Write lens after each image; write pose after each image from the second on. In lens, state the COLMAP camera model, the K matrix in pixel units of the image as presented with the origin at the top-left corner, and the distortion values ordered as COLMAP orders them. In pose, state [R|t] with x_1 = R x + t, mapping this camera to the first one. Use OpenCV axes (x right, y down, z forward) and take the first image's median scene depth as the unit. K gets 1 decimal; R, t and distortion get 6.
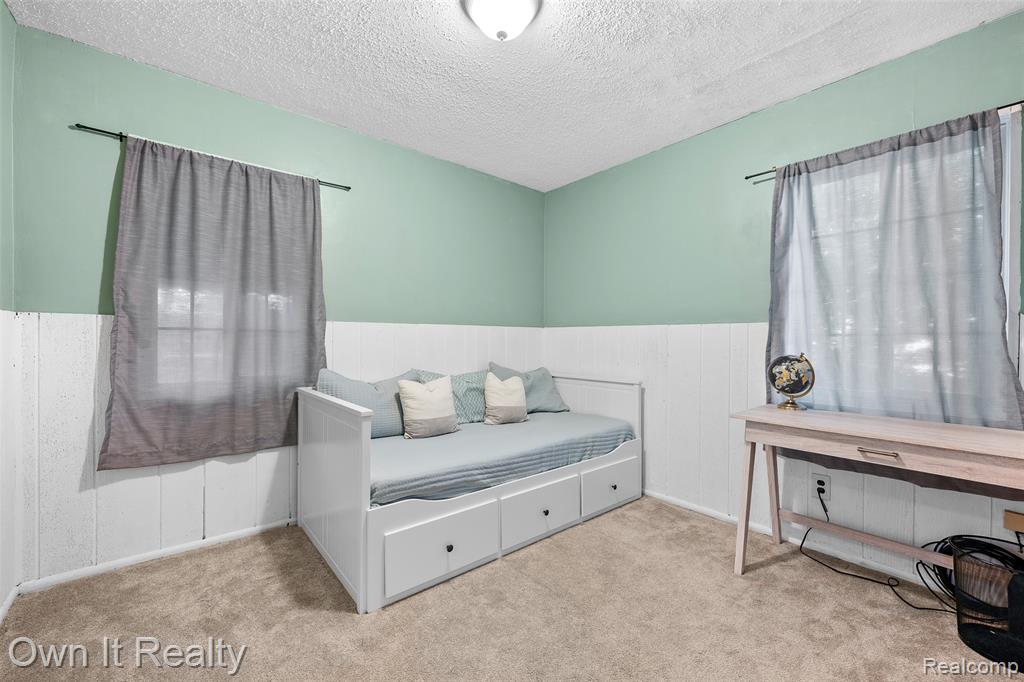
lens RADIAL K [[413.2, 0, 514.1], [0, 413.2, 340.3], [0, 0, 1]] dist [-0.005689, 0.002397]
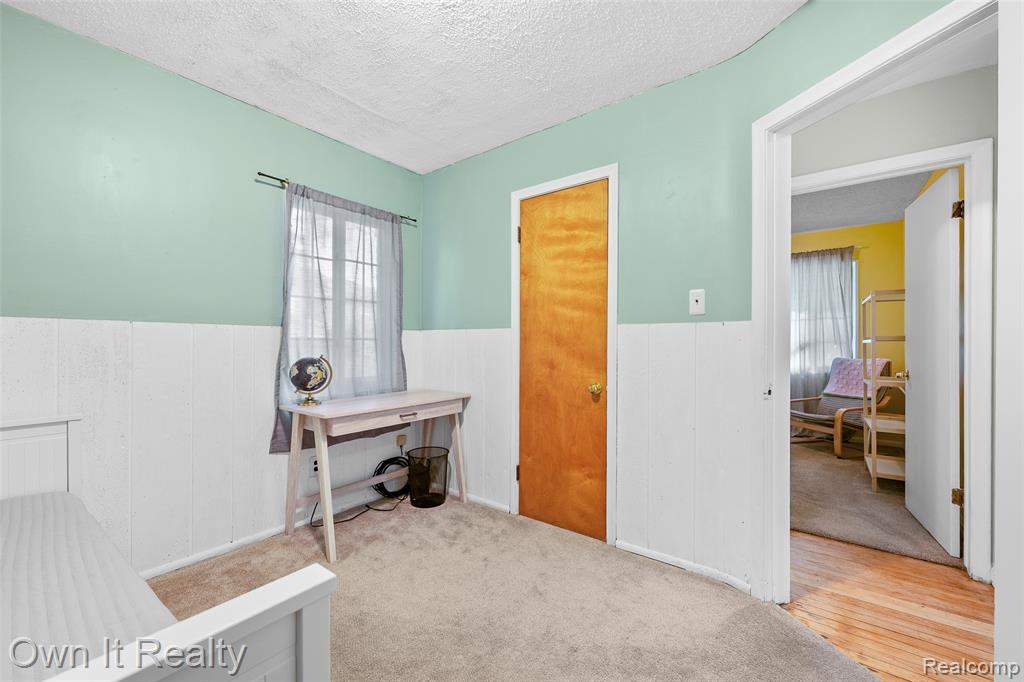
lens RADIAL K [[413.2, 0, 510.6], [0, 413.2, 342.0], [0, 0, 1]] dist [-0.005689, 0.002397]
pose [[-0.226300, -0.002947, 0.974053, -0.619779], [-0.000442, 0.999996, 0.002922, -0.009644], [-0.974058, 0.000231, -0.226300, 0.811653]]
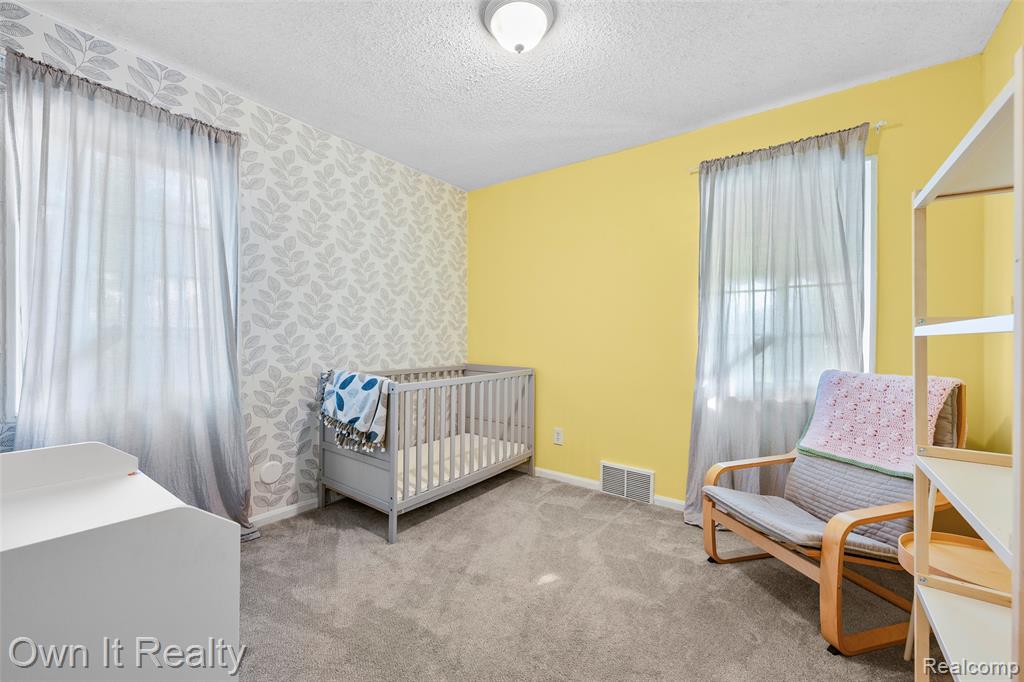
lens RADIAL K [[413.2, 0, 514.5], [0, 413.2, 337.5], [0, 0, 1]] dist [-0.005689, 0.002397]
pose [[-0.245267, -0.006275, 0.969435, -0.331375], [-0.009129, 0.999950, 0.004163, -0.005719], [-0.969413, -0.007829, -0.245312, 0.451489]]
